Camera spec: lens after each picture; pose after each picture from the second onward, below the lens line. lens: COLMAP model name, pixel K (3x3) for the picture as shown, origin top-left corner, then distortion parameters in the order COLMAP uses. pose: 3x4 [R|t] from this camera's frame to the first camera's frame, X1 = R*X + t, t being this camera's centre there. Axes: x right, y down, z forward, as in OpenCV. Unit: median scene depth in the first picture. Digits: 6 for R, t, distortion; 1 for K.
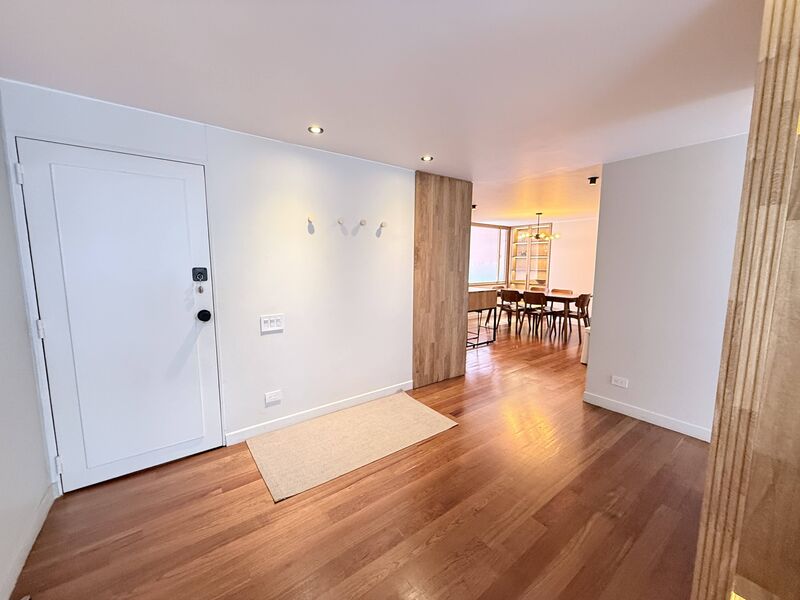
lens RADIAL K [[318.8, 0, 397.5], [0, 318.8, 298.6], [0, 0, 1]] dist [0.000399, -0.000107]
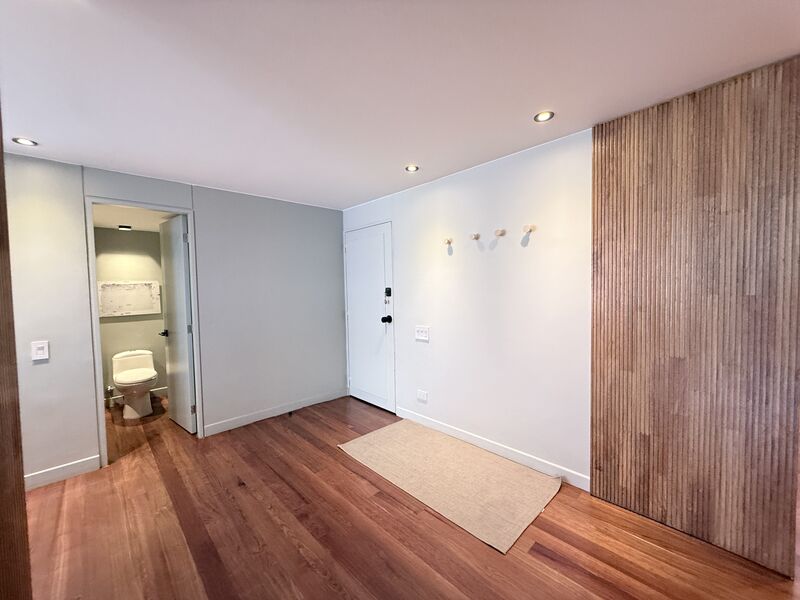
lens RADIAL K [[320.1, 0, 400.0], [0, 320.1, 300.0], [0, 0, 1]] dist [-0.018884, -0.000135]
pose [[0.115512, 0.032552, -0.992773, 0.619627], [-0.098115, 0.994949, 0.021207, -0.051382], [0.988448, 0.094956, 0.118122, 0.595804]]
